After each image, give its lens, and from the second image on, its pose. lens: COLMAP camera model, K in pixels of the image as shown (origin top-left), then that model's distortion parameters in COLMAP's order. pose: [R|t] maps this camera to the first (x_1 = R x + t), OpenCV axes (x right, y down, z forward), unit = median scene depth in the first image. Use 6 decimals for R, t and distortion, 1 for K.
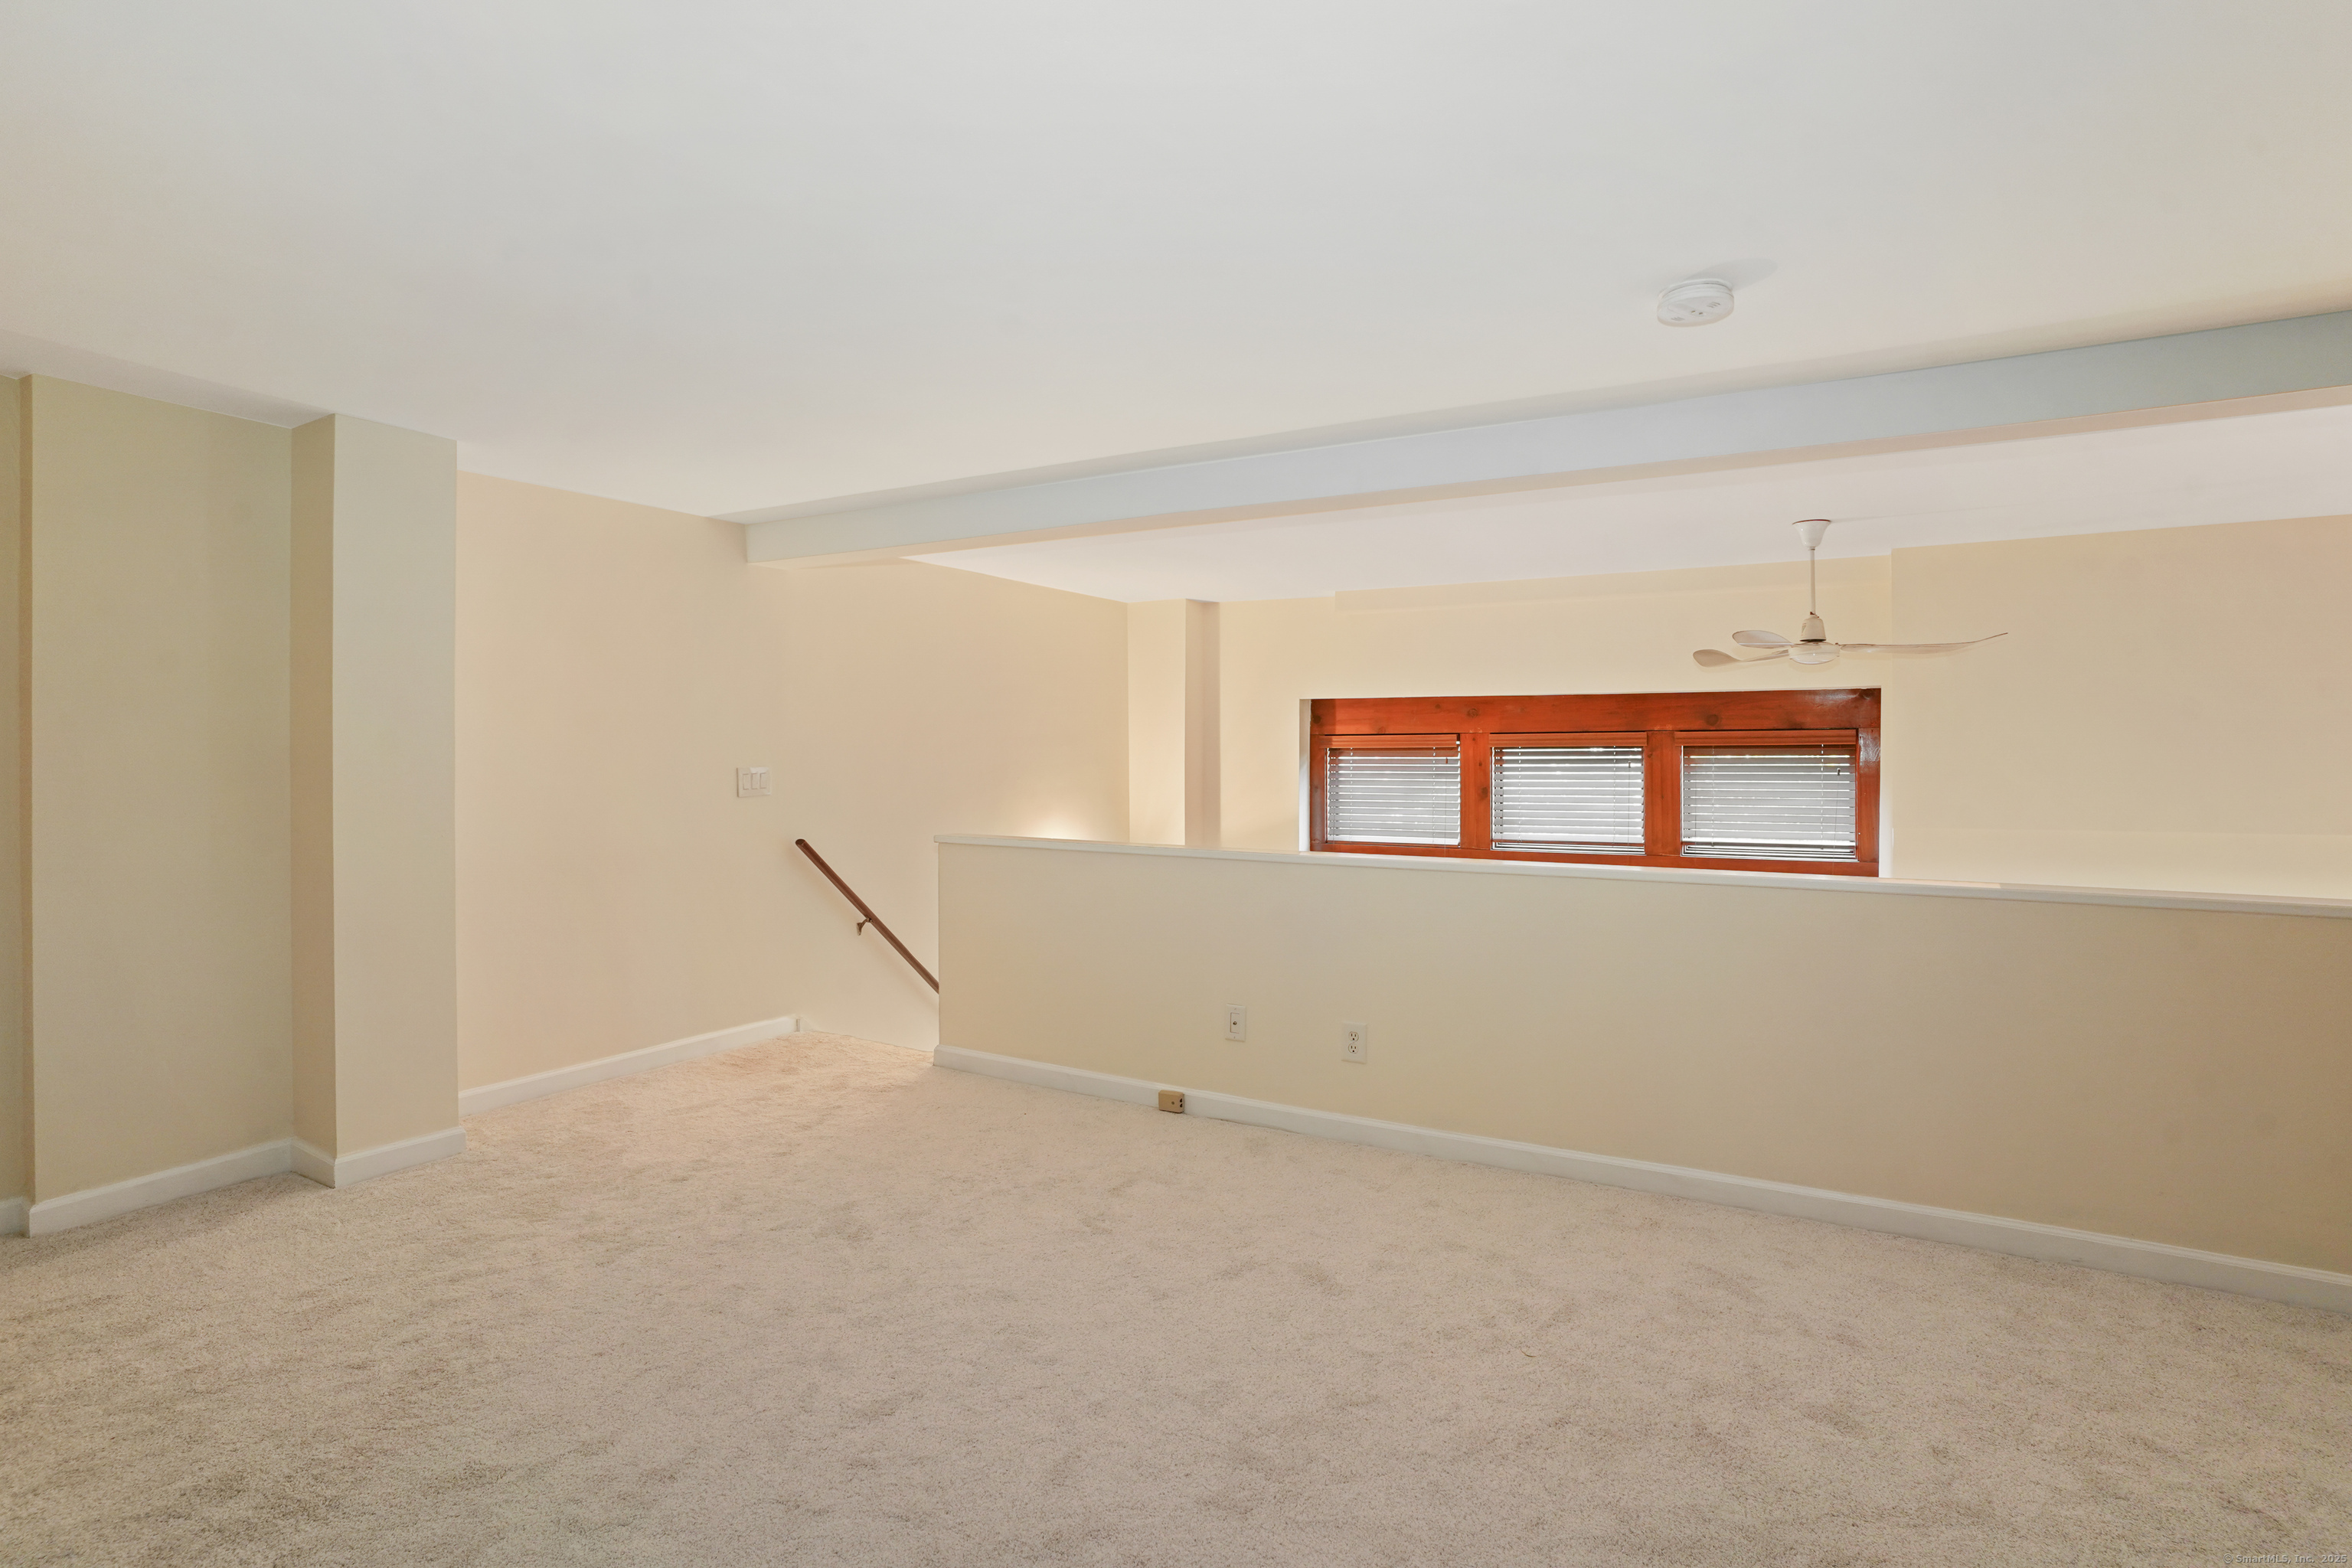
lens RADIAL K [[1176.2, 0, 1180.0], [0, 1176.2, 764.6], [0, 0, 1]] dist [-0.070470, 0.026146]
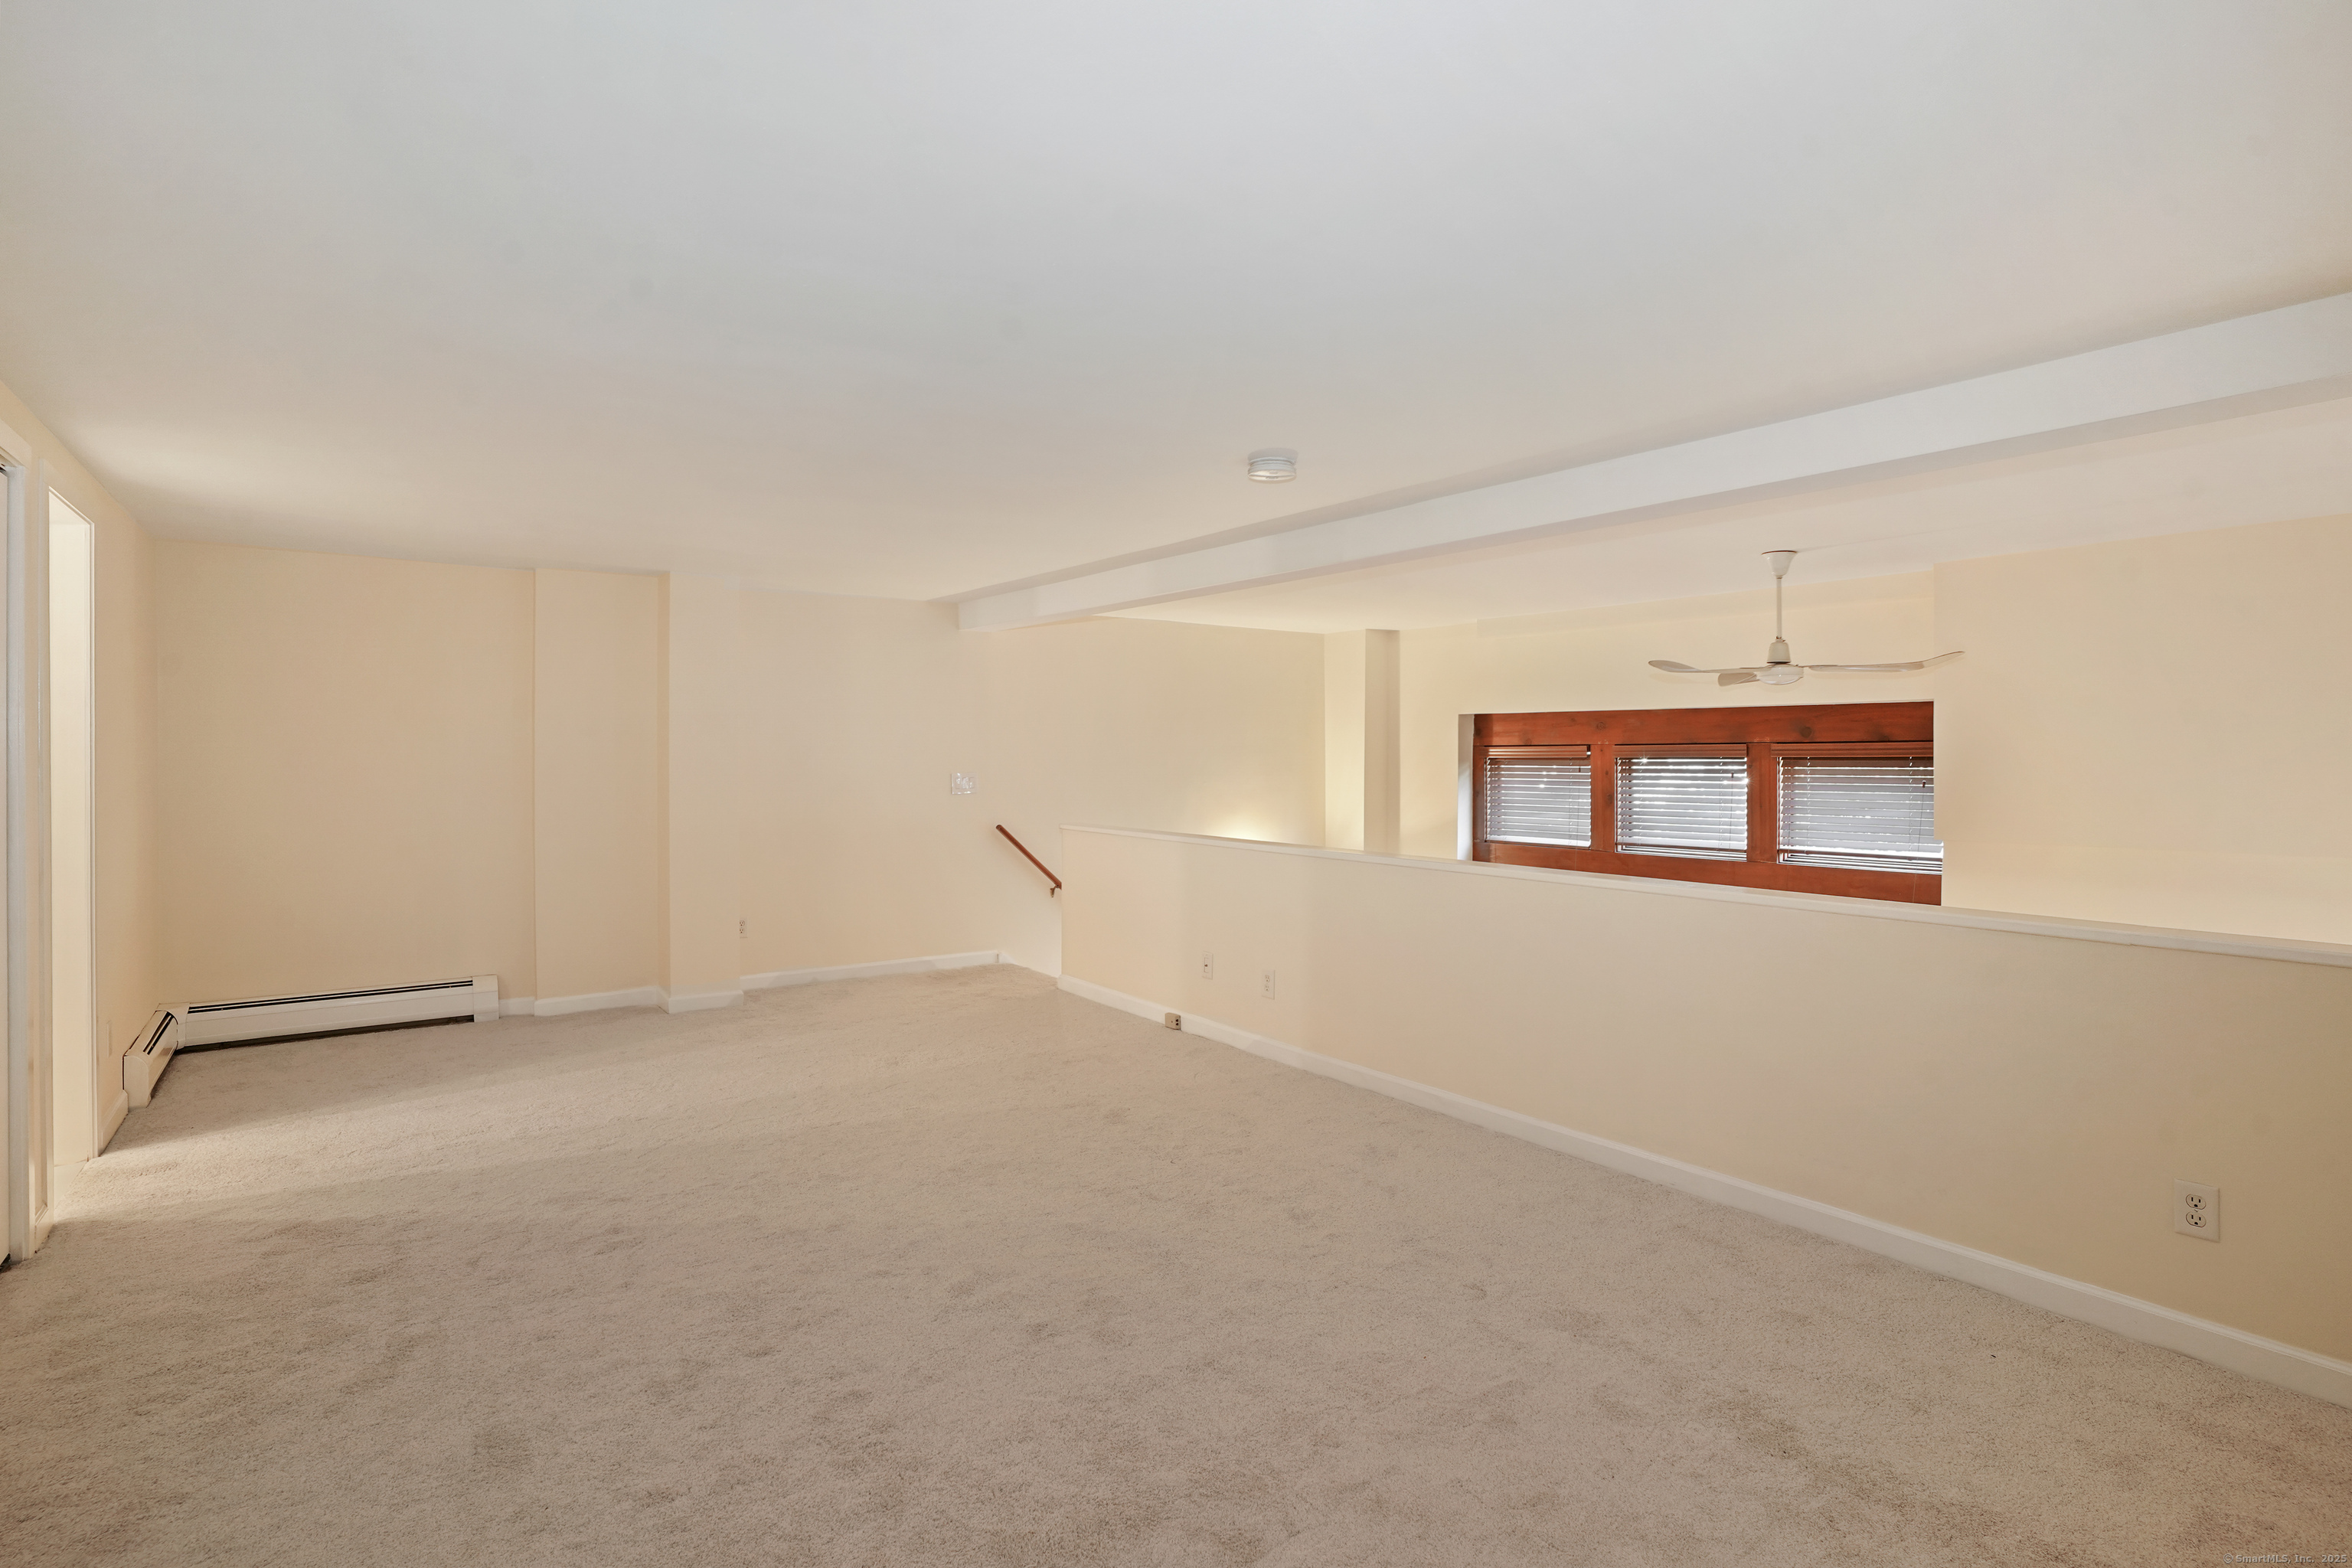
lens RADIAL K [[1176.2, 0, 1182.9], [0, 1176.2, 768.5], [0, 0, 1]] dist [-0.070470, 0.026146]
pose [[0.918042, 0.004796, -0.396454, 0.346967], [-0.003784, 0.999987, 0.003335, -0.007360], [0.396465, -0.001561, 0.918048, -0.160488]]
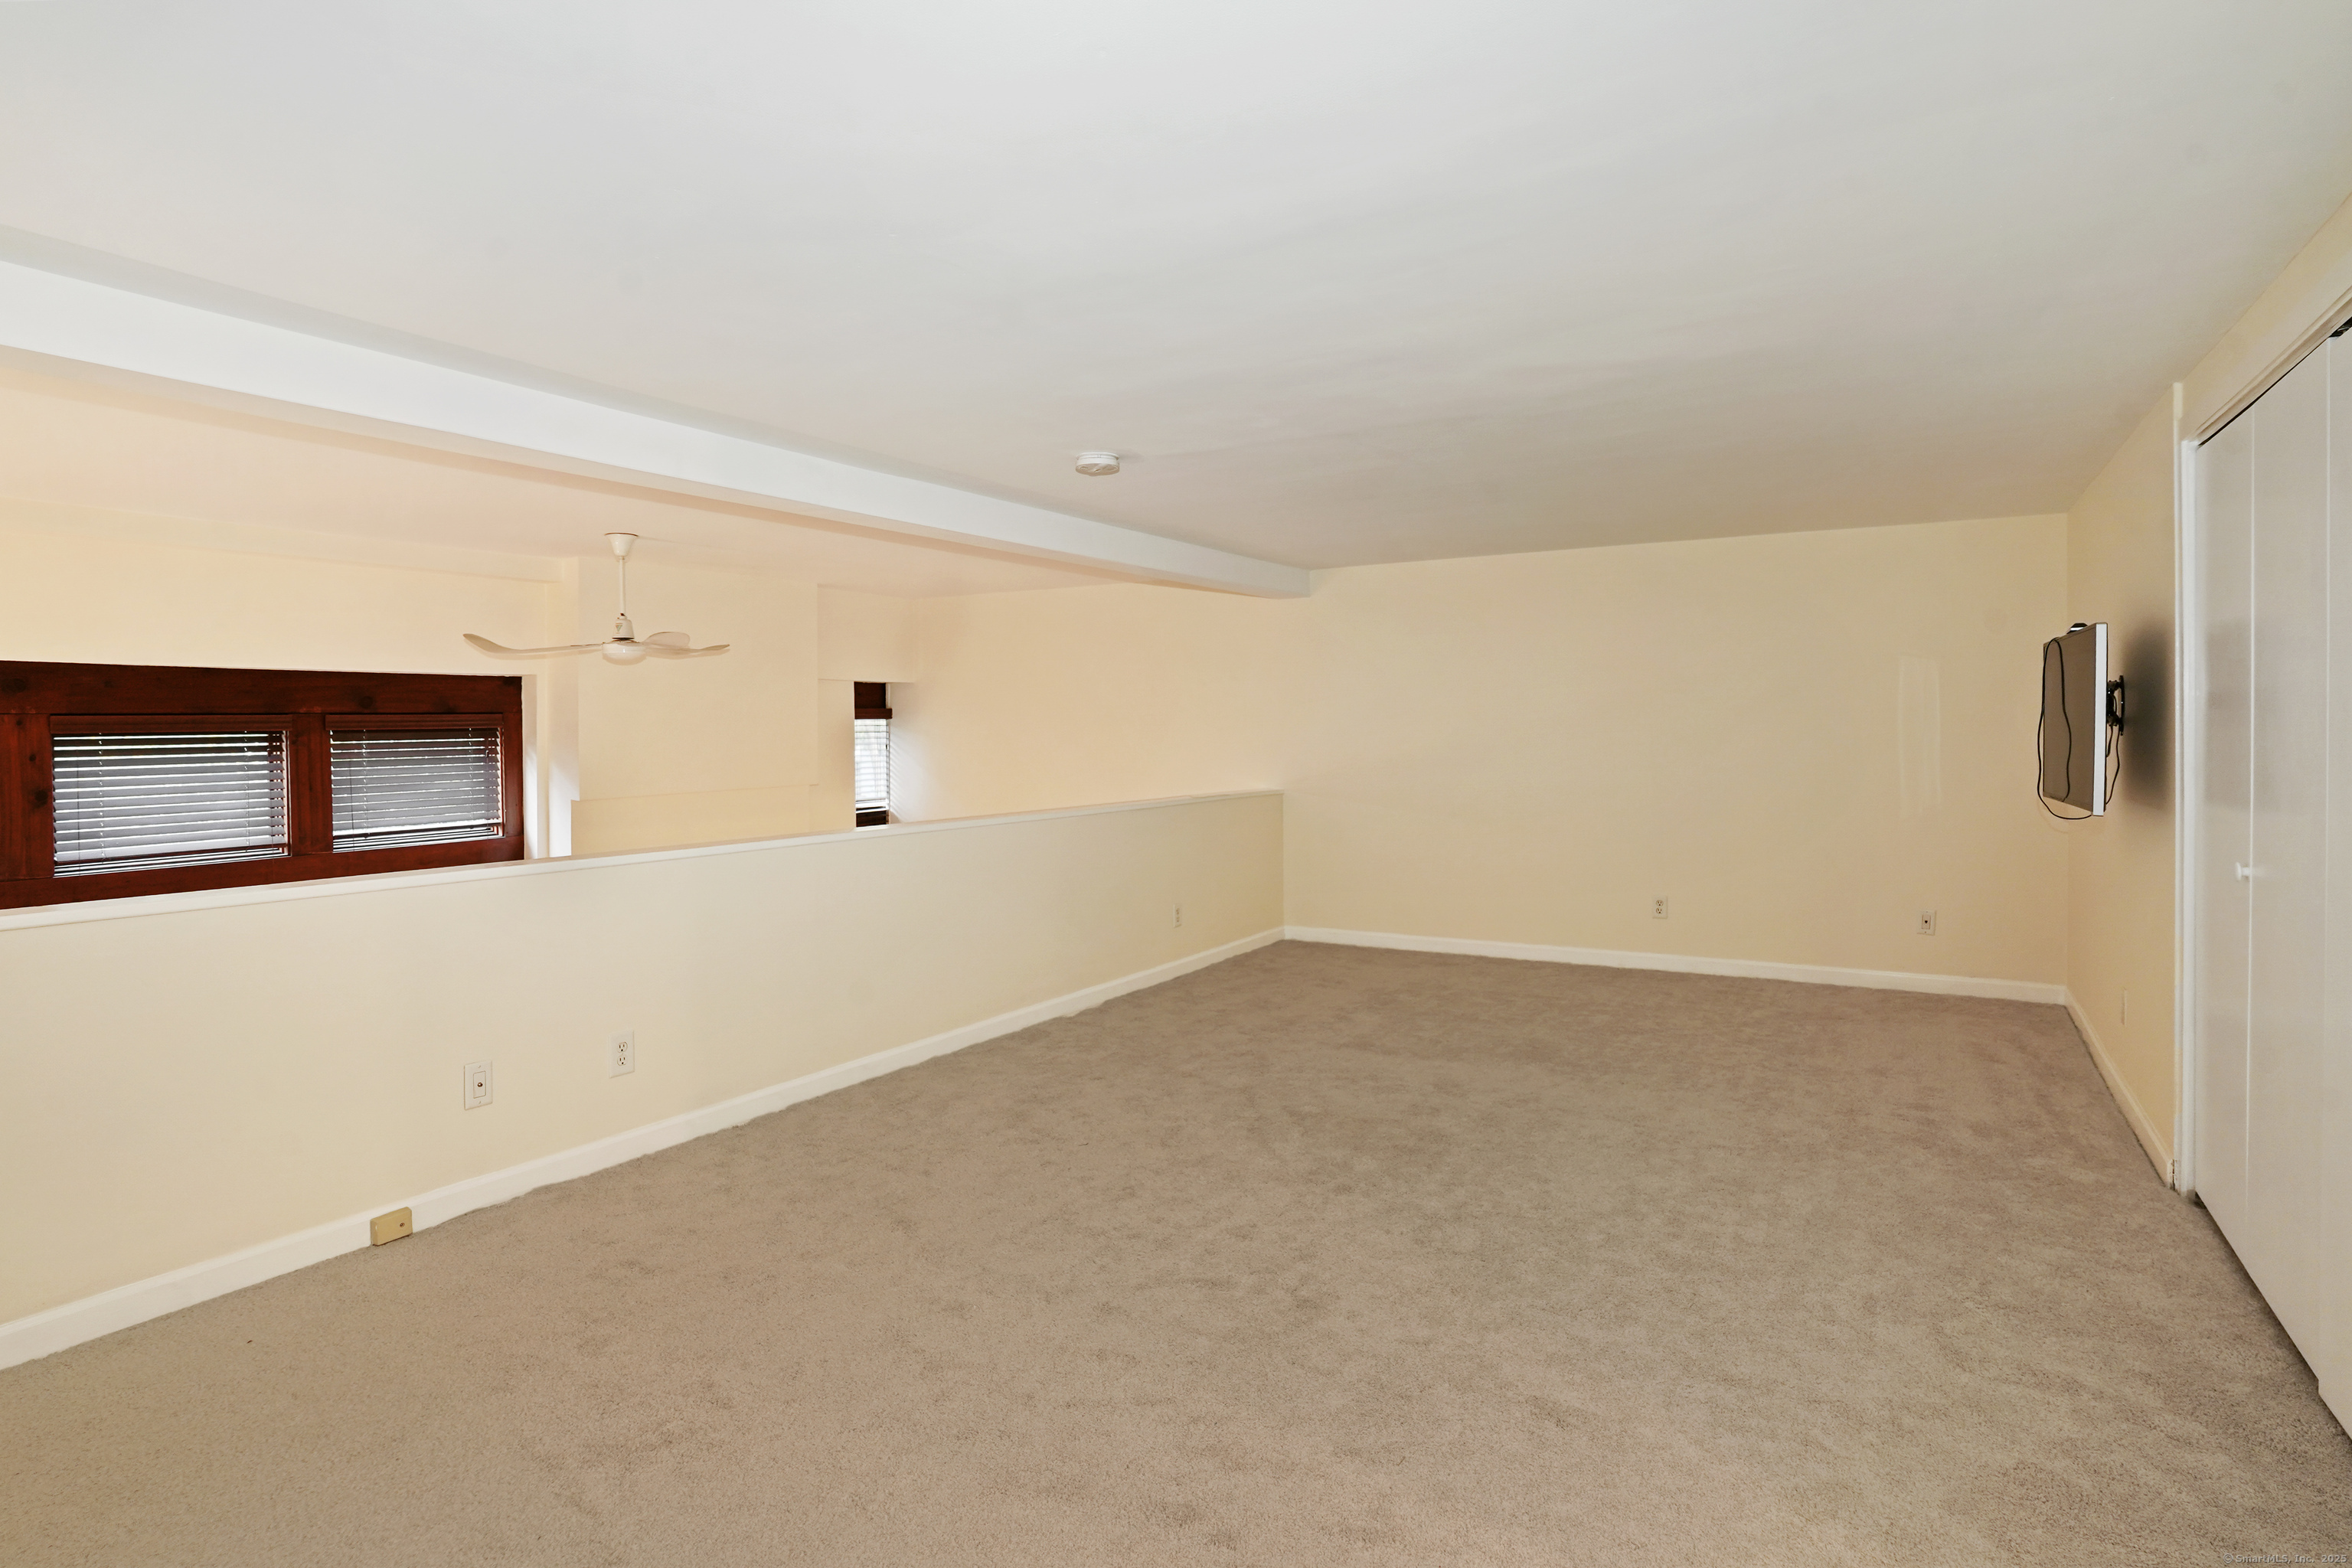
lens RADIAL K [[1176.2, 0, 1196.4], [0, 1176.2, 733.6], [0, 0, 1]] dist [-0.070470, 0.026146]
pose [[0.014885, -0.009680, 0.999842, -0.440042], [0.016155, 0.999825, 0.009440, -0.011087], [-0.999759, 0.016012, 0.015039, 0.307099]]
